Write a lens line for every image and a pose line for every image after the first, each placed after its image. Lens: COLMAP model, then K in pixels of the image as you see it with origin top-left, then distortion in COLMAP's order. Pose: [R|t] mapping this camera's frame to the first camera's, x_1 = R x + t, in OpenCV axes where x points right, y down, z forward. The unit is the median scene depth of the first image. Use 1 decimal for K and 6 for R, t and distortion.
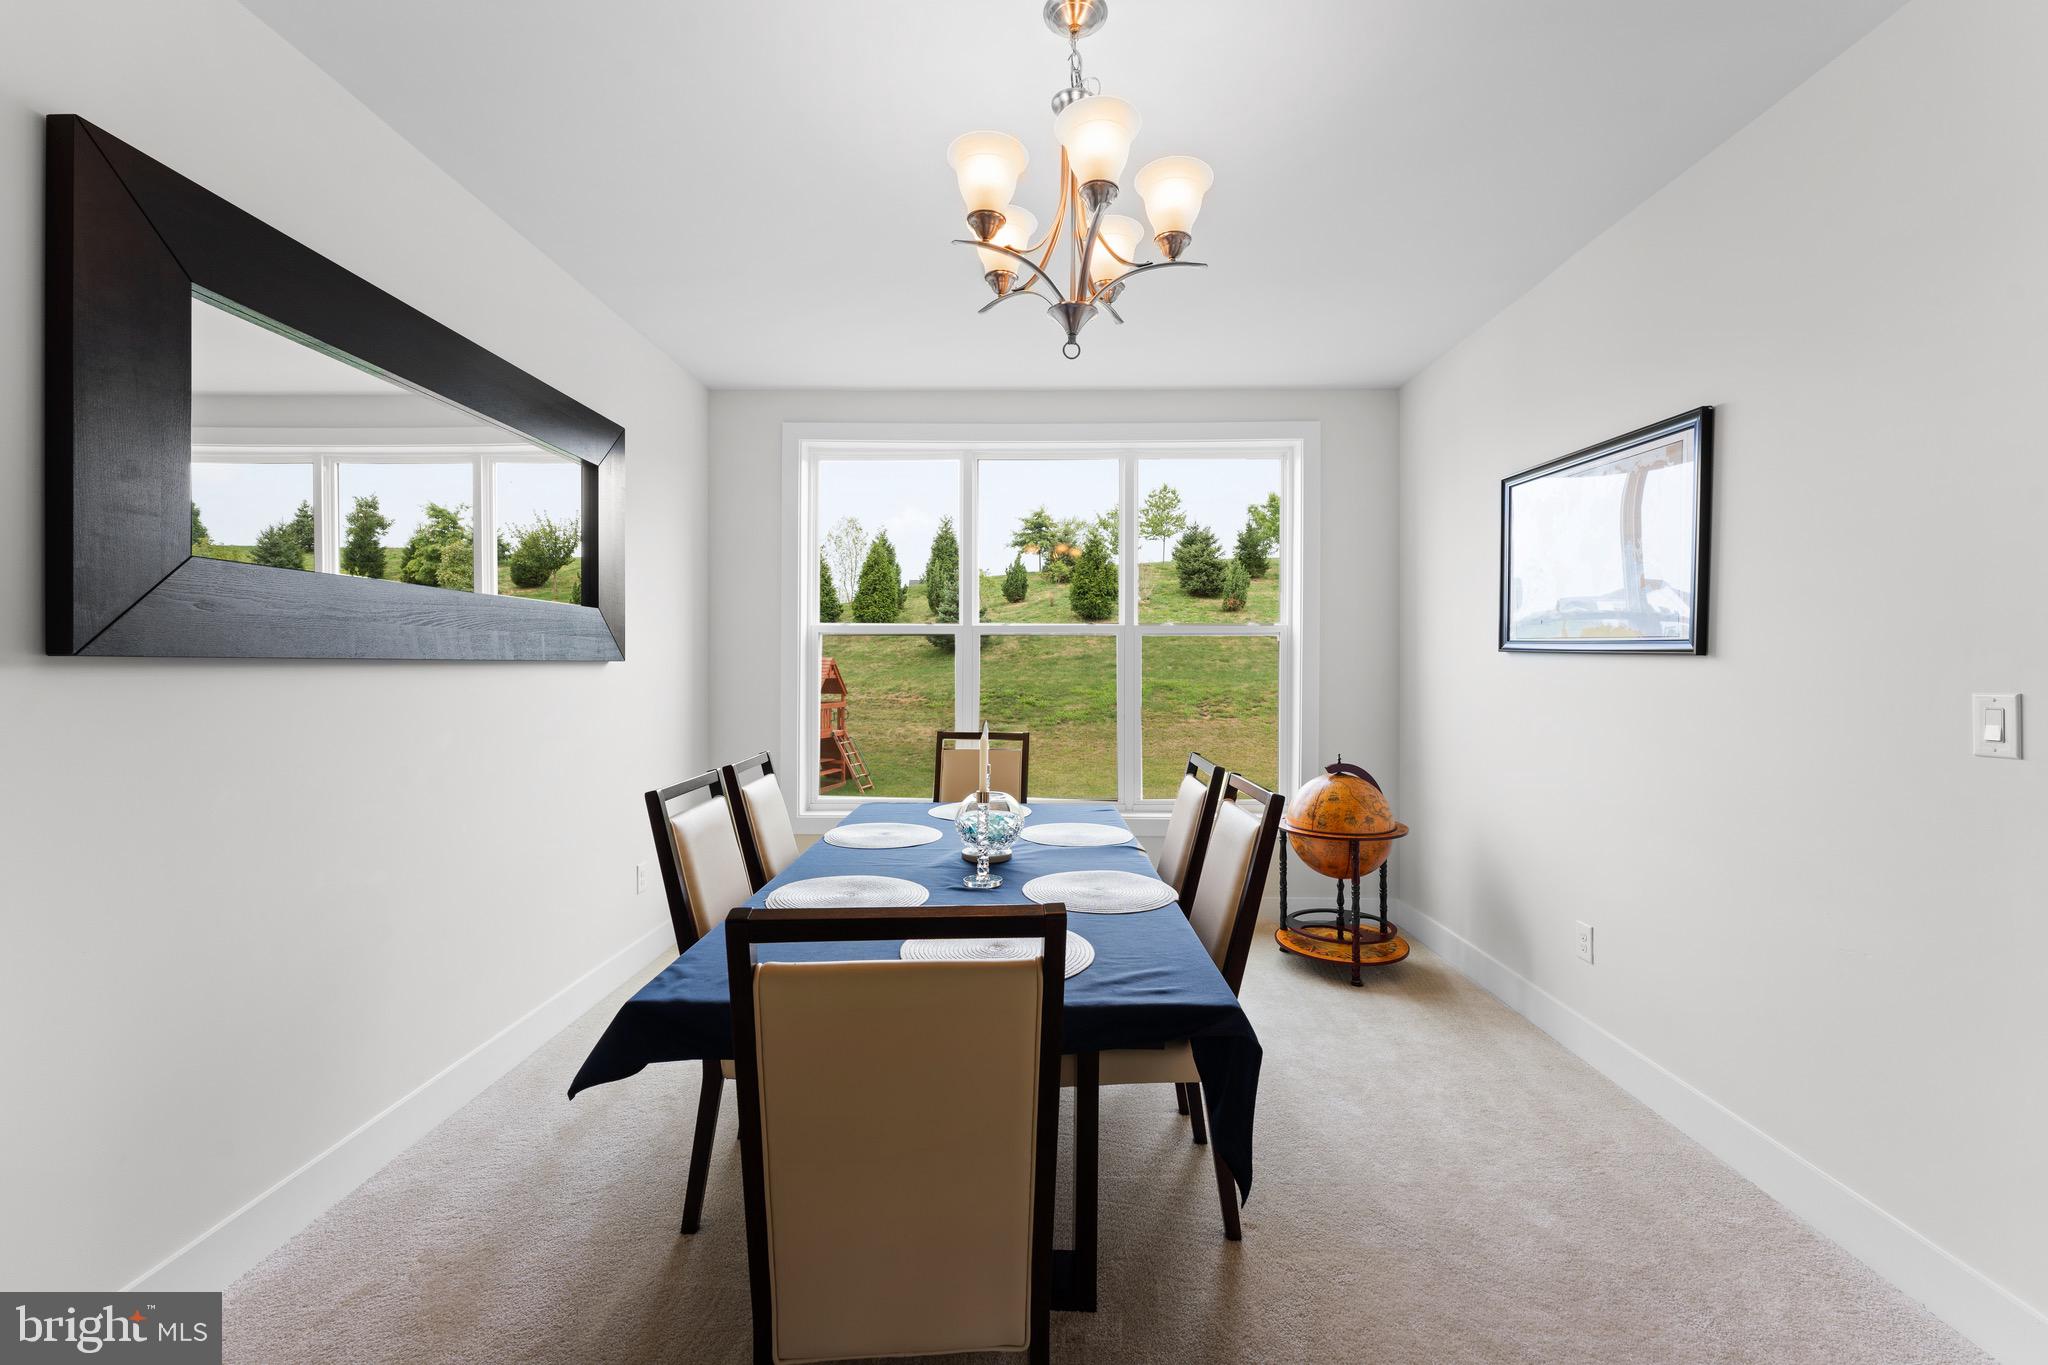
lens RADIAL K [[821.3, 0, 1031.5], [0, 821.3, 675.4], [0, 0, 1]] dist [-0.000974, 0.000248]
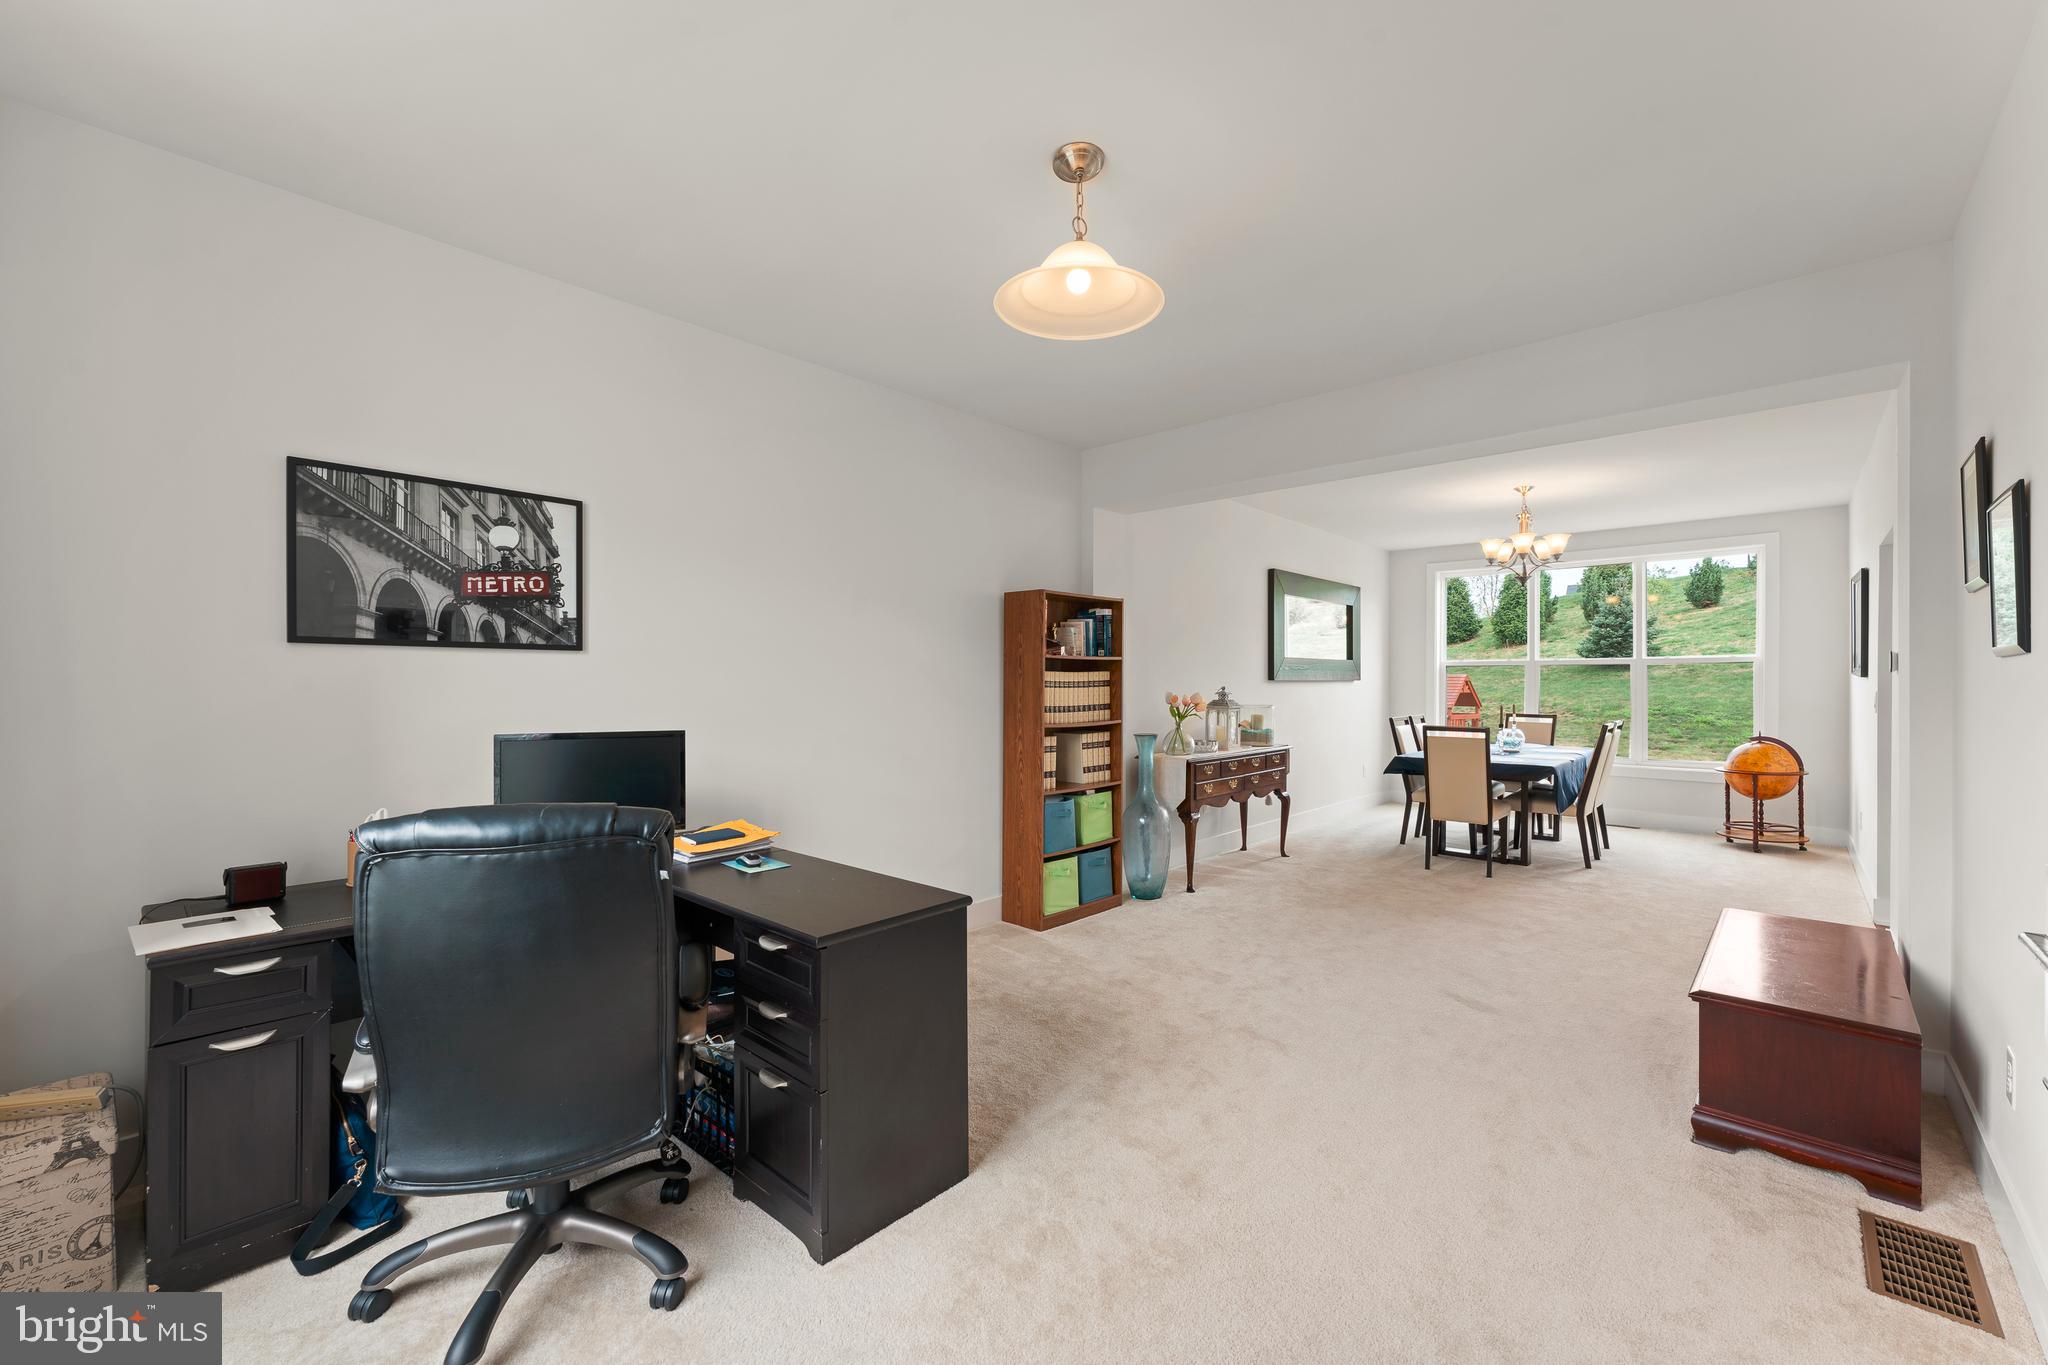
lens RADIAL K [[821.3, 0, 1027.0], [0, 821.3, 684.4], [0, 0, 1]] dist [-0.000974, 0.000248]
pose [[0.741170, 0.000509, -0.671317, 0.048187], [-0.006043, 0.999964, -0.005913, 0.001748], [0.671290, 0.008439, 0.741146, -0.172199]]
